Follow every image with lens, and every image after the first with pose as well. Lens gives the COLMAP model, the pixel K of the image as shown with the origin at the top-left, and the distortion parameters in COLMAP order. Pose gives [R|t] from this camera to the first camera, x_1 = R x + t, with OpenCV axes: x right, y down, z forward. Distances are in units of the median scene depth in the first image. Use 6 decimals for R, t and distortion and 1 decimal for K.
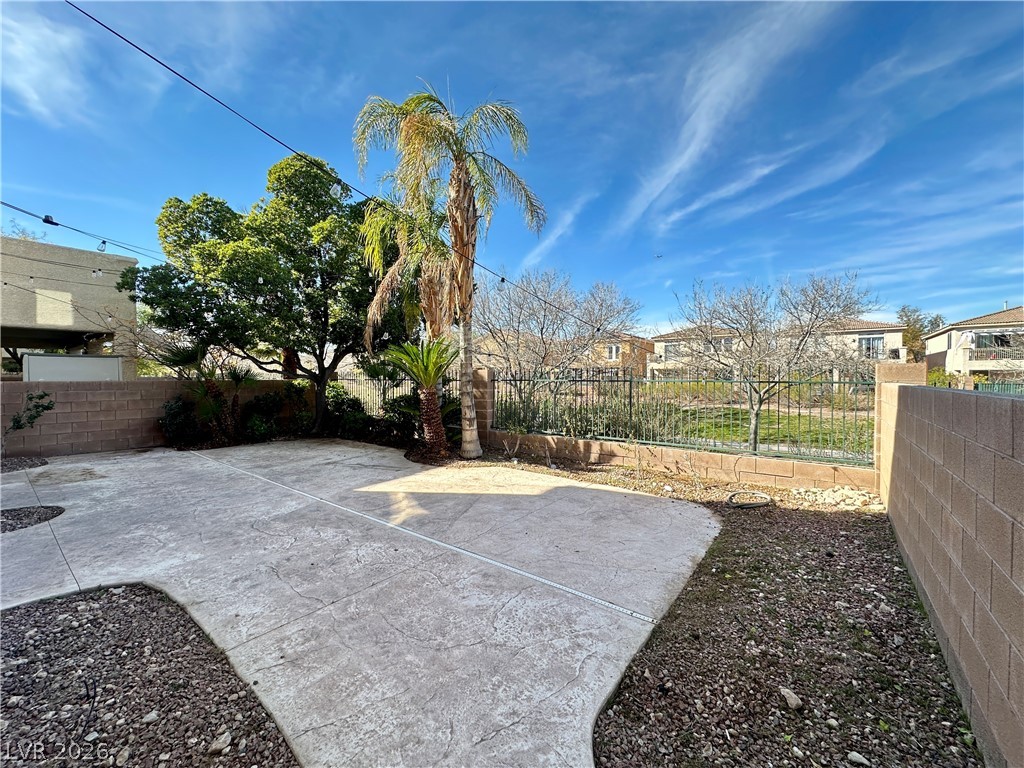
lens RADIAL K [[407.0, 0, 512.0], [0, 407.0, 384.0], [0, 0, 1]] dist [-0.004875, 0.000269]
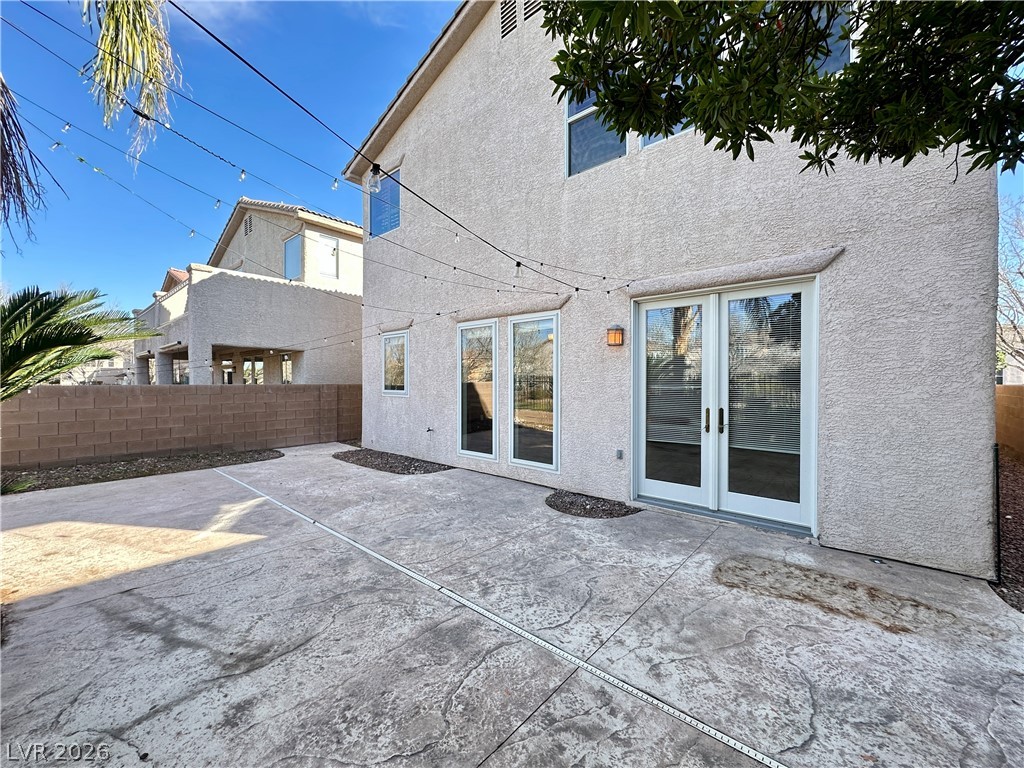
lens RADIAL K [[407.0, 0, 512.0], [0, 407.0, 384.0], [0, 0, 1]] dist [-0.004875, 0.000269]
pose [[-0.998101, -0.004821, 0.061411, -1.031517], [-0.003144, 0.999620, 0.027376, -0.039727], [-0.061520, 0.027131, -0.997737, 2.004214]]
